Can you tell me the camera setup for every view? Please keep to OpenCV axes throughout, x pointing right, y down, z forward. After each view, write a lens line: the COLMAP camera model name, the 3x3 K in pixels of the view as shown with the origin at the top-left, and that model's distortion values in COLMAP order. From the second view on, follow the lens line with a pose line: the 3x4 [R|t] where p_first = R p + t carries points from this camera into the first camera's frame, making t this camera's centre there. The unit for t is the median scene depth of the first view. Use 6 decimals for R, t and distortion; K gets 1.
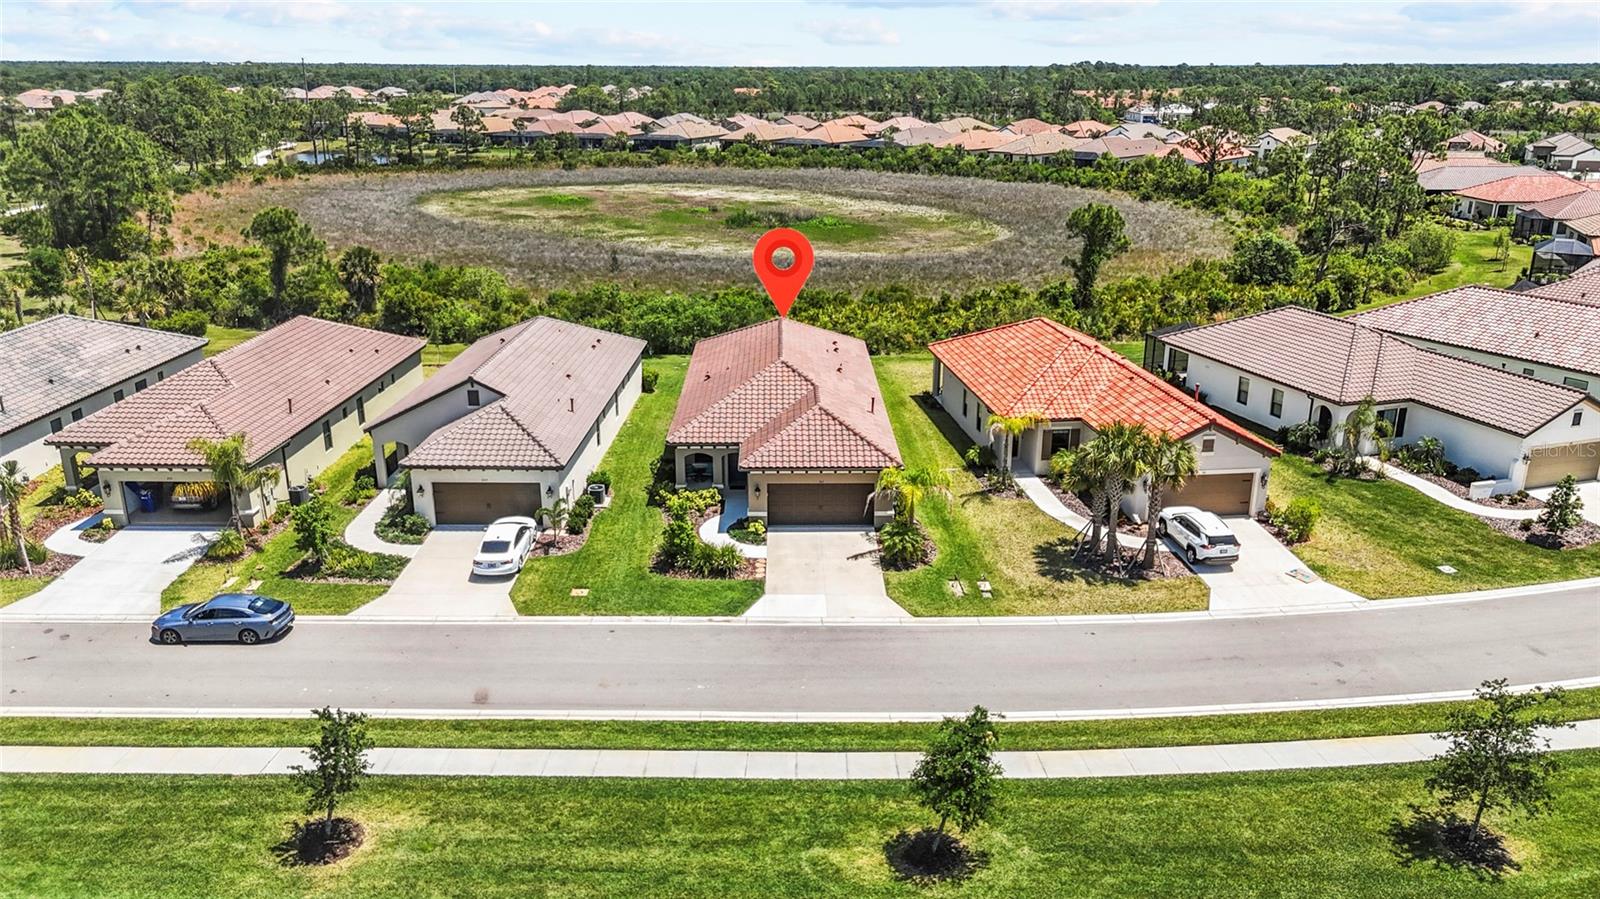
lens RADIAL K [[1173.2, 0, 797.6], [0, 1173.2, 452.7], [0, 0, 1]] dist [0.073856, -0.064211]
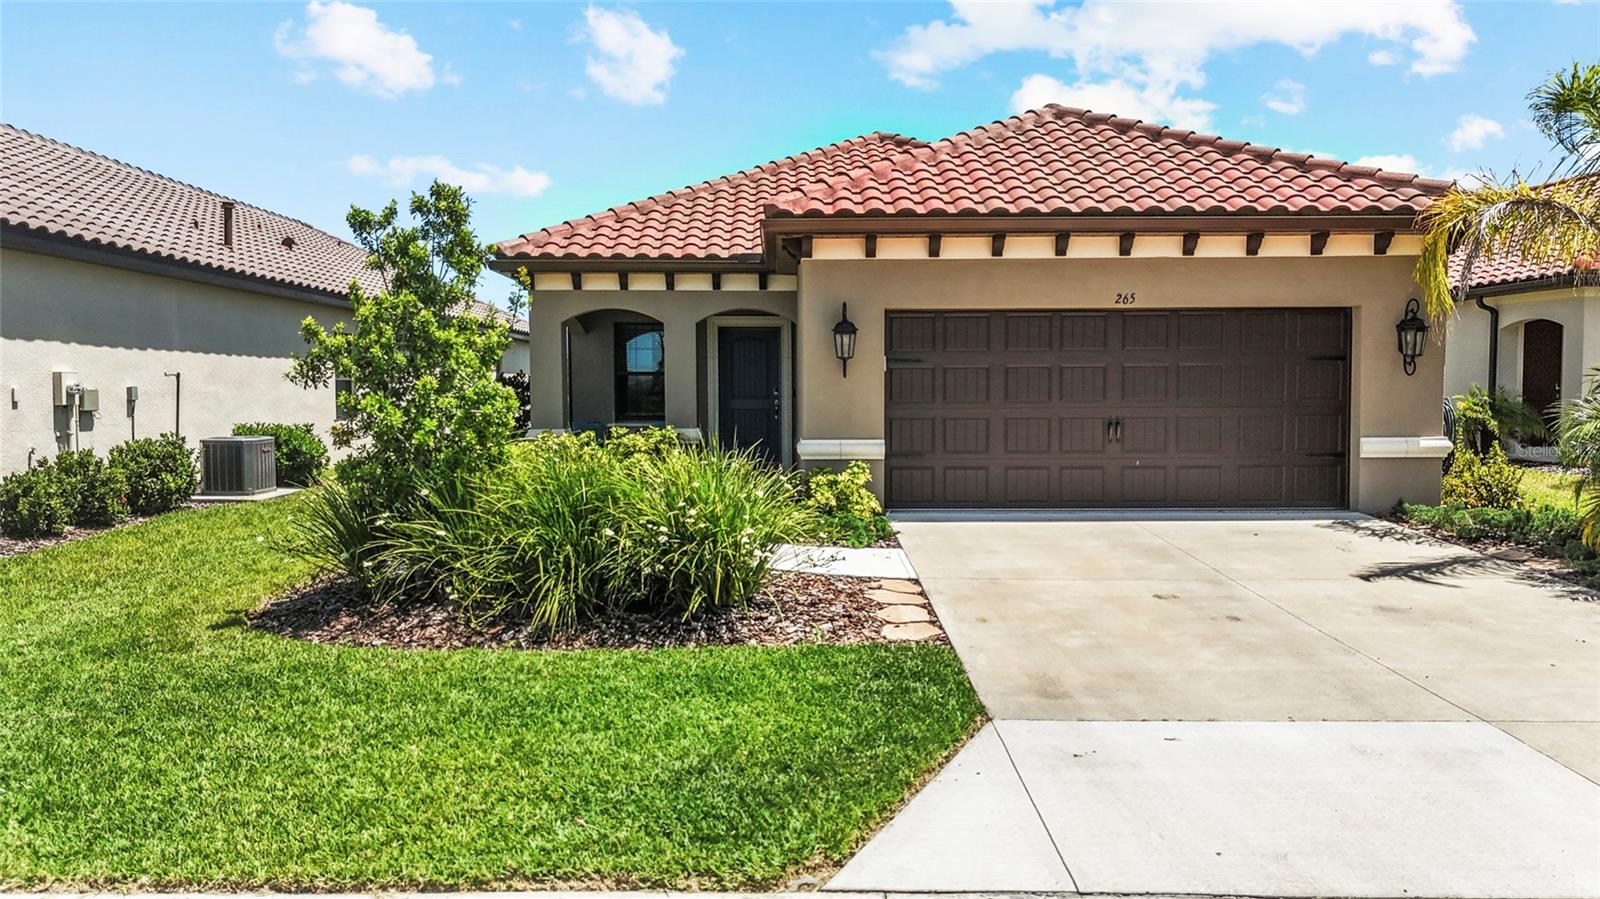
lens RADIAL K [[1173.2, 0, 798.4], [0, 1173.2, 451.1], [0, 0, 1]] dist [0.073856, -0.064211]
pose [[0.999997, -0.002097, 0.001290, -0.041399], [0.002364, 0.964237, -0.265032, 0.108656], [-0.000688, 0.265035, 0.964239, 0.748641]]
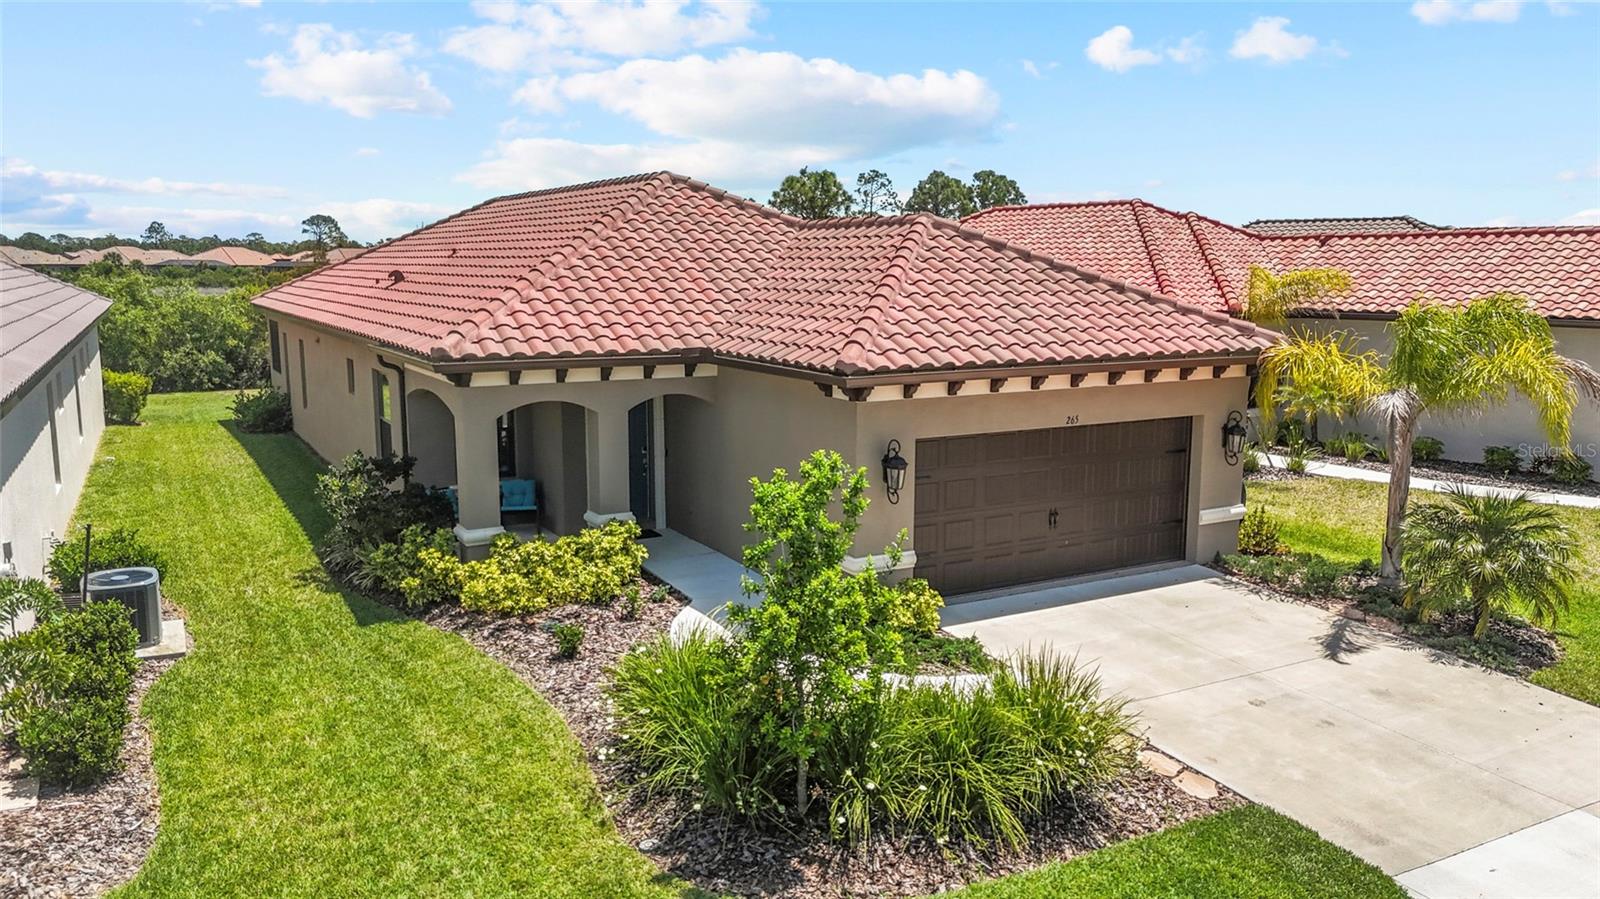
lens RADIAL K [[1173.2, 0, 799.8], [0, 1173.2, 451.4], [0, 0, 1]] dist [0.073856, -0.064211]
pose [[0.872692, -0.072550, 0.482851, -0.169172], [0.147428, 0.981897, -0.118924, 0.053997], [-0.465482, 0.174970, 0.867589, 0.744588]]
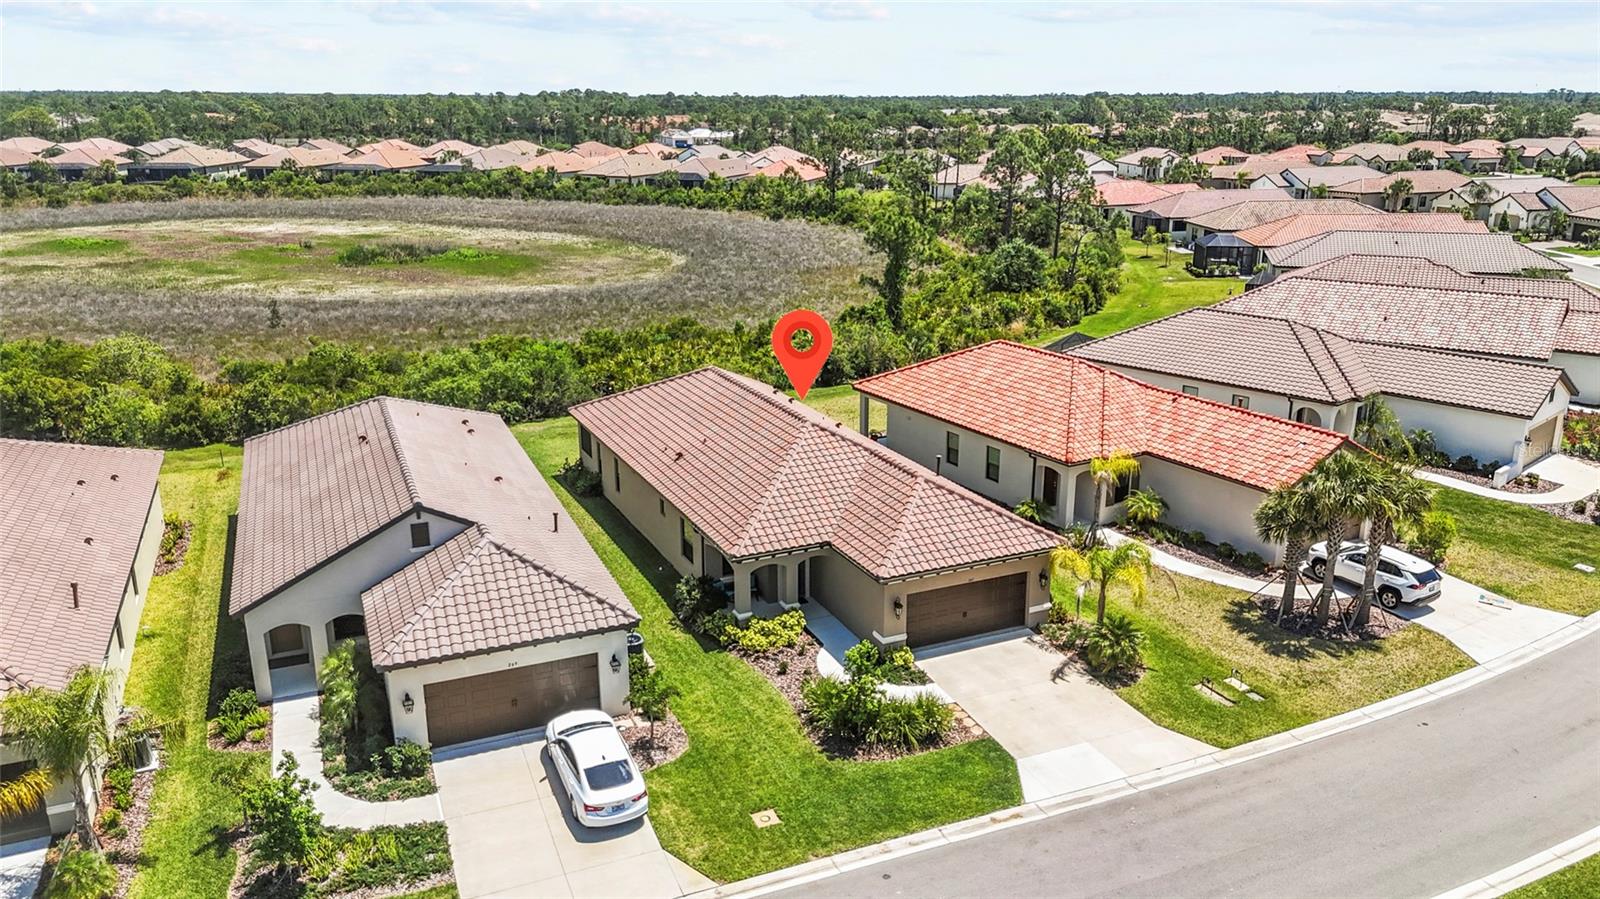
lens RADIAL K [[1173.2, 0, 799.1], [0, 1173.2, 447.1], [0, 0, 1]] dist [0.073856, -0.064211]
pose [[0.910262, -0.117872, 0.396899, -0.346840], [0.128739, 0.991678, -0.000744, -0.068959], [-0.393509, 0.051773, 0.917862, 0.337981]]
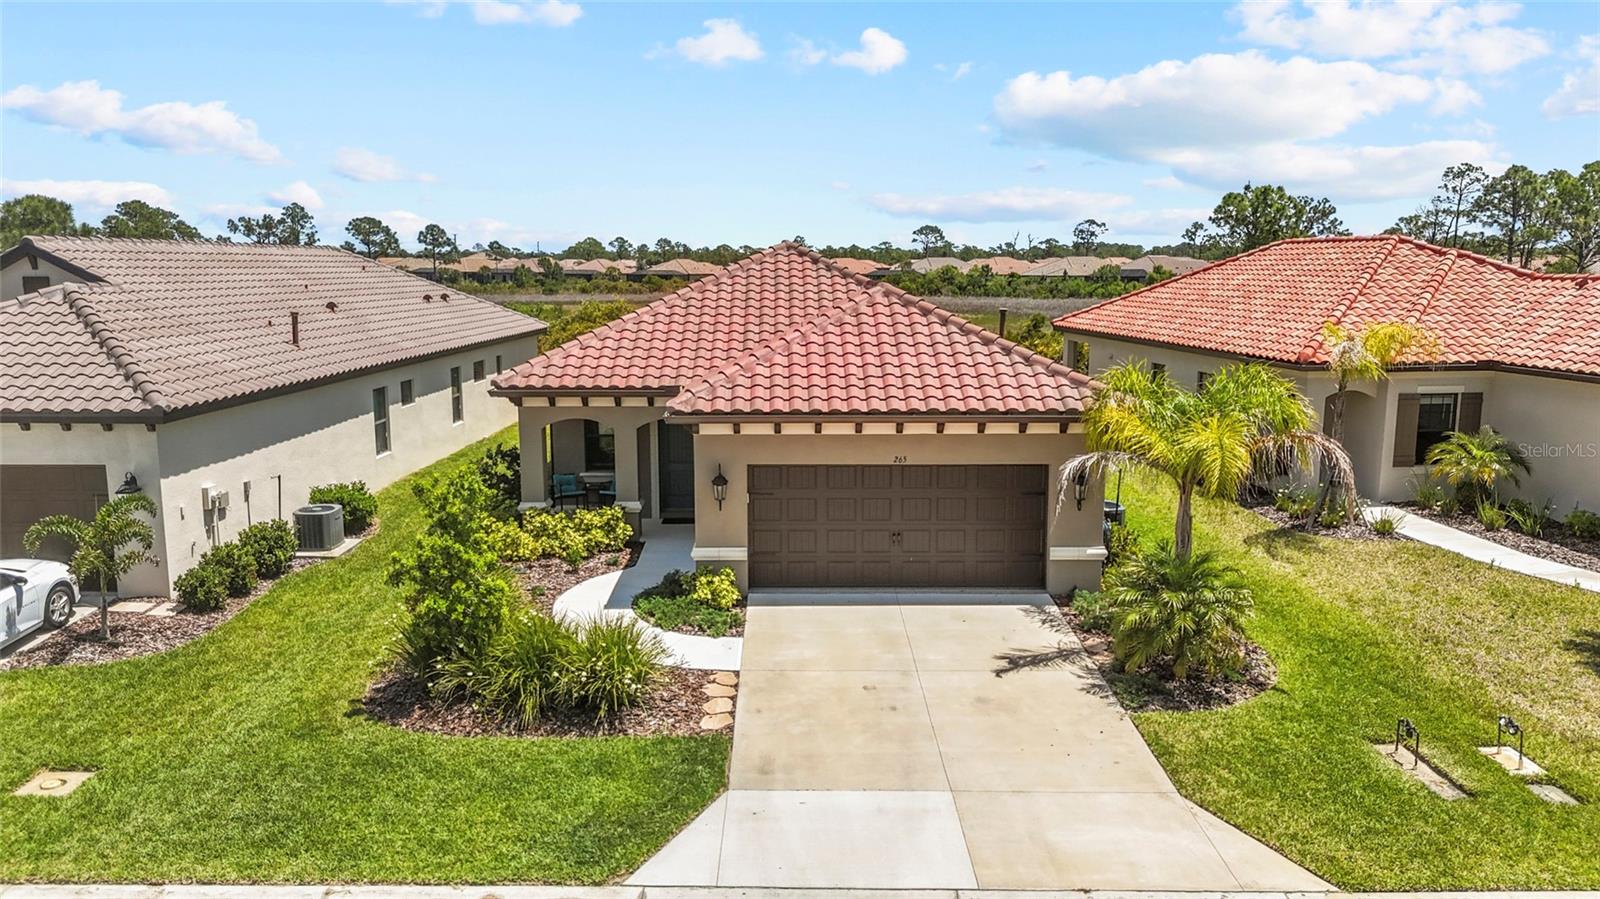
lens RADIAL K [[1173.2, 0, 800.2], [0, 1173.2, 444.2], [0, 0, 1]] dist [0.073856, -0.064211]
pose [[0.999999, 0.000339, -0.001637, -0.008965], [-0.000601, 0.986661, -0.162790, 0.074294], [0.001560, 0.162791, 0.986659, 0.617499]]
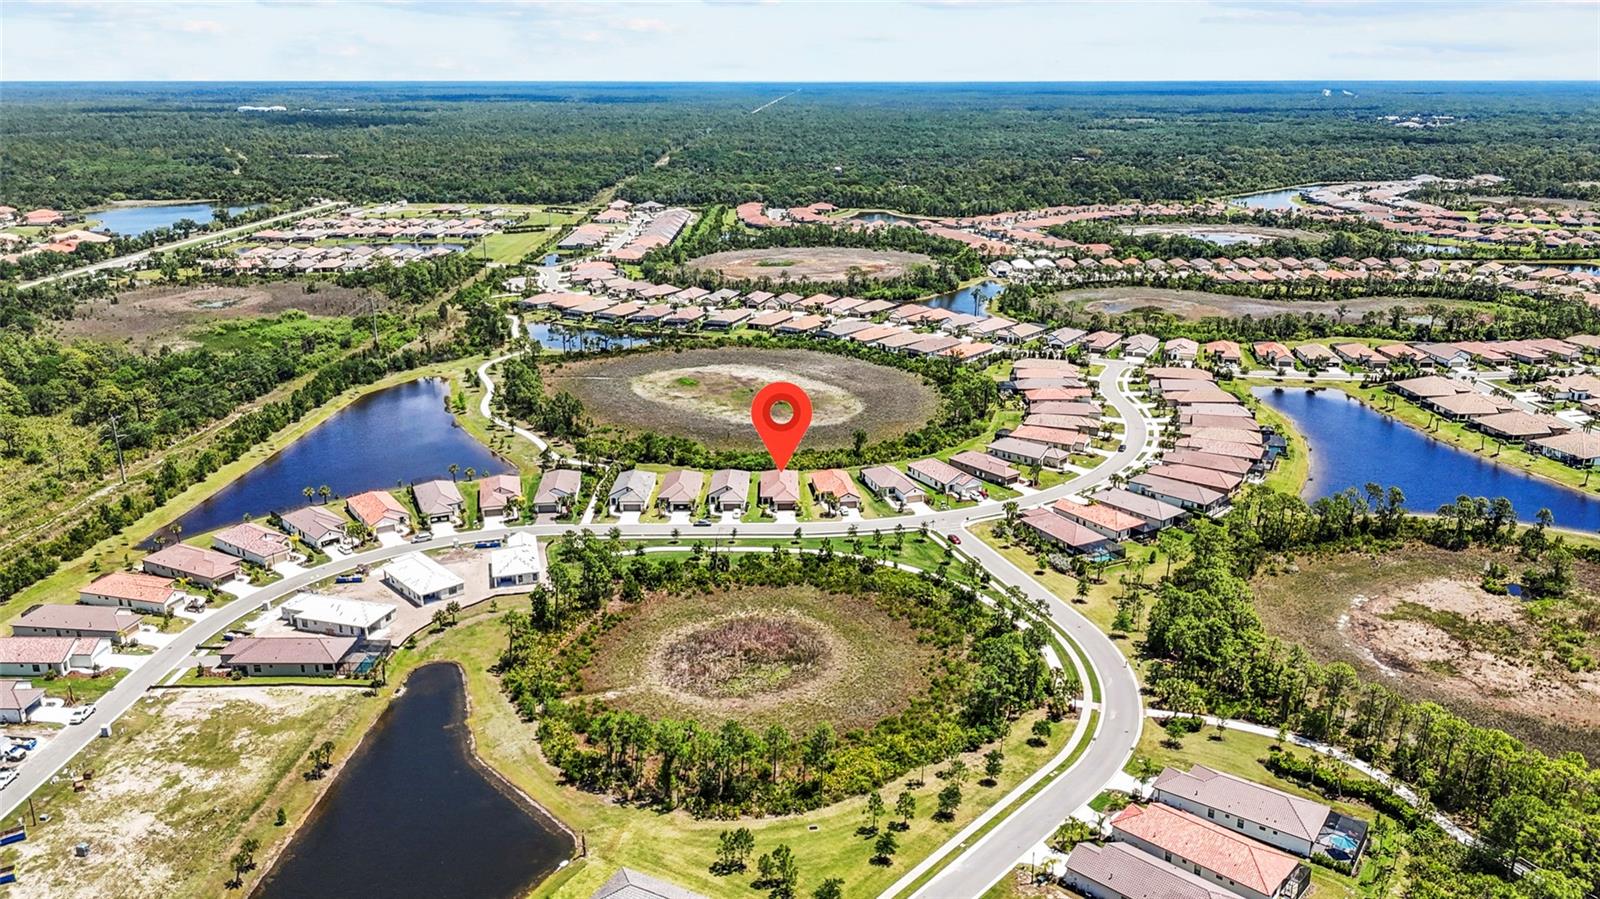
lens RADIAL K [[1173.2, 0, 800.8], [0, 1173.2, 449.5], [0, 0, 1]] dist [0.073856, -0.064211]
pose [[0.999960, -0.006943, 0.005584, 0.060394], [0.006999, 0.999924, -0.010158, -0.185397], [-0.005513, 0.010197, 0.999933, -4.941857]]
